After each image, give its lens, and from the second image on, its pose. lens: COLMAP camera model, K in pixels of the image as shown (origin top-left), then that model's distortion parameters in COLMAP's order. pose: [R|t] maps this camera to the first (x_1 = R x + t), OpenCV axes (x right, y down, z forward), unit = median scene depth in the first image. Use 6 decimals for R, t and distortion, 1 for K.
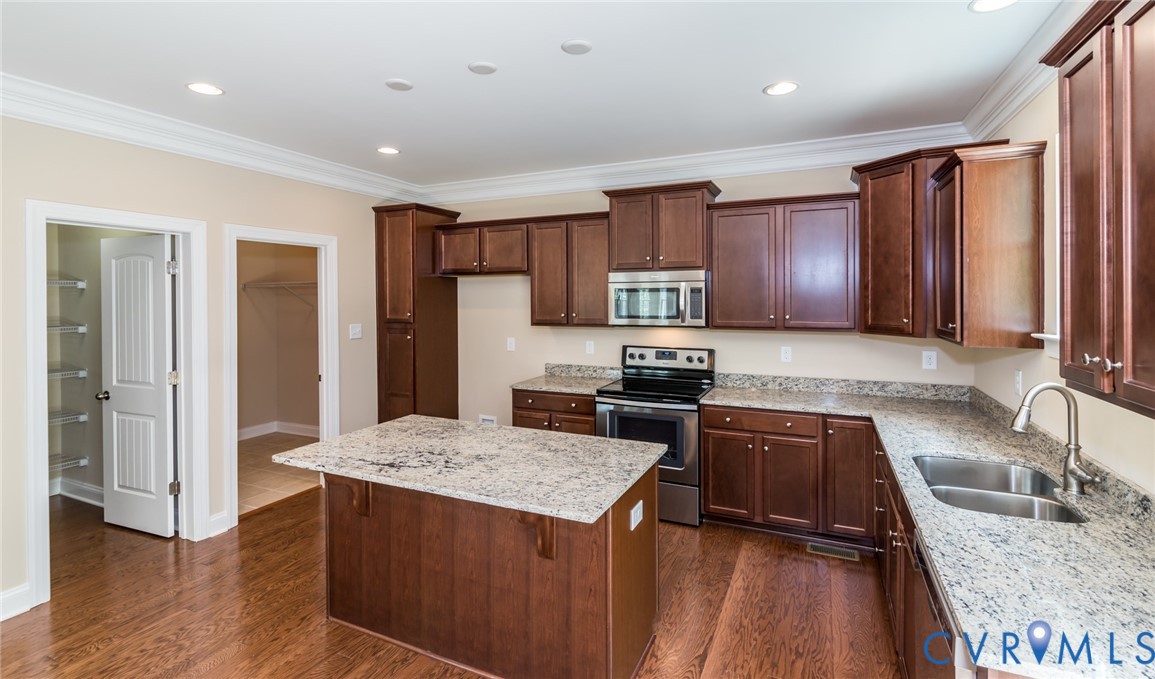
lens RADIAL K [[530.3, 0, 576.1], [0, 530.3, 298.6], [0, 0, 1]] dist [-0.000005, 0.000009]
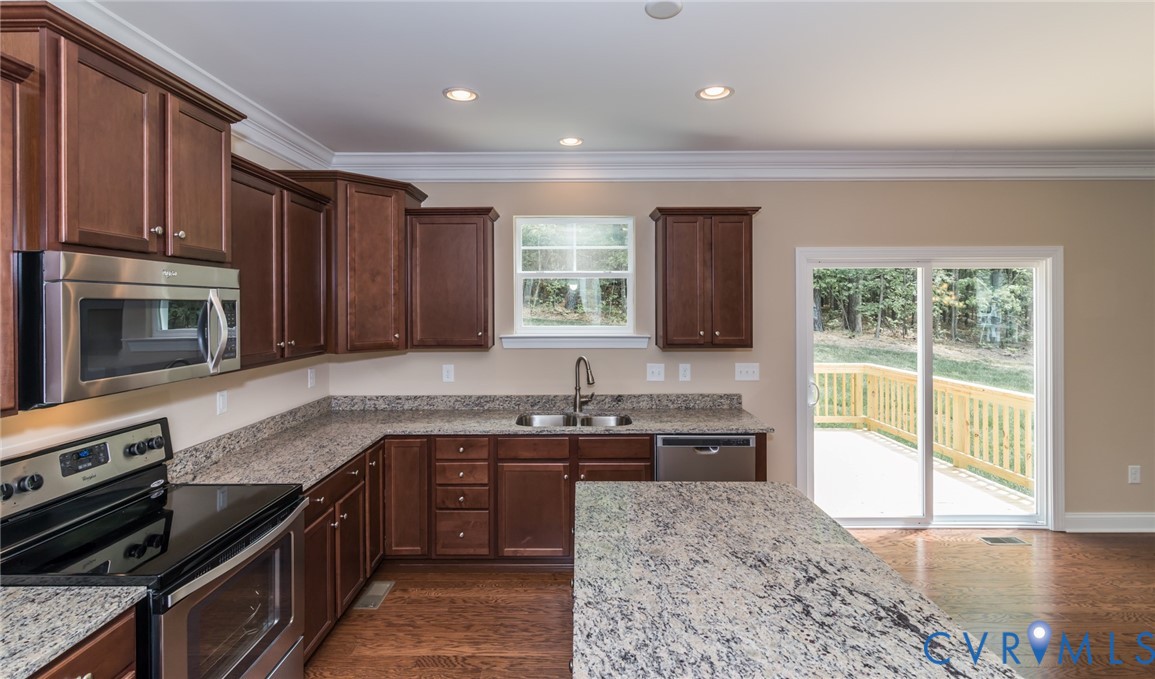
lens RADIAL K [[530.3, 0, 578.6], [0, 530.3, 305.8], [0, 0, 1]] dist [-0.000005, 0.000009]
pose [[-0.419312, 0.007139, 0.907814, -0.393243], [0.013059, 0.999913, -0.001832, -0.009235], [-0.907748, 0.011087, -0.419369, 0.848205]]
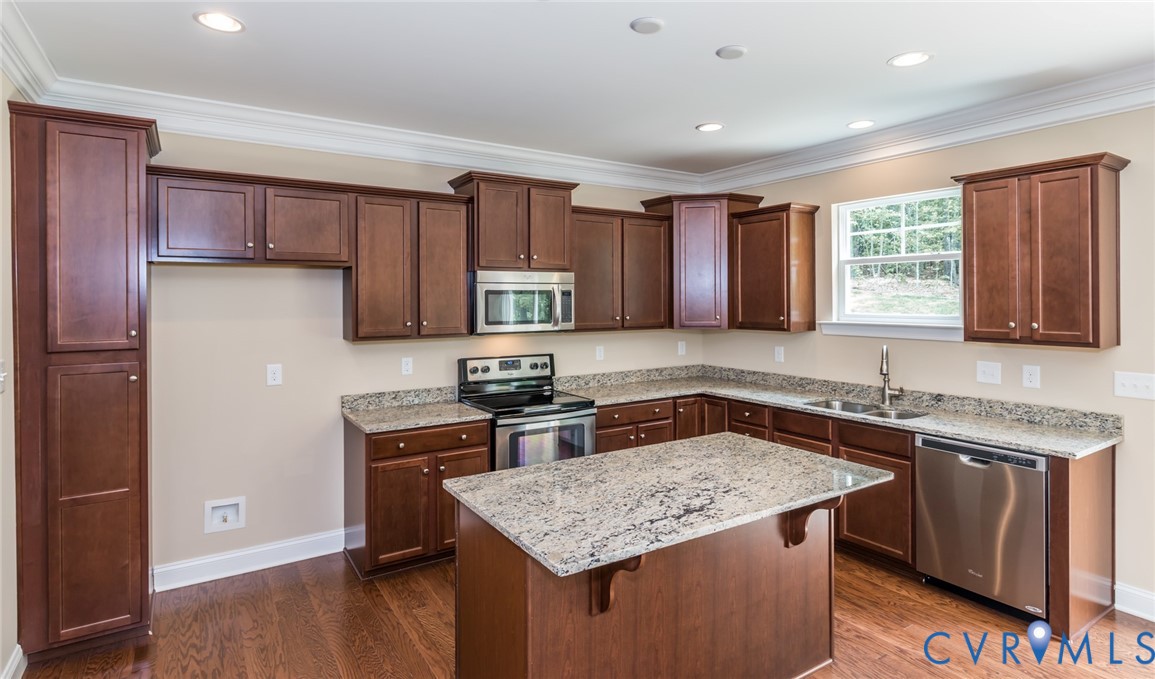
lens RADIAL K [[602.6, 0, 578.2], [0, 602.6, 298.1], [0, 0, 1]] dist [0.004898, 0.000613]
pose [[0.531261, 0.006447, 0.847184, -0.658791], [0.007103, 0.999902, -0.012063, 0.006843], [-0.847178, 0.012427, 0.531163, 0.369571]]
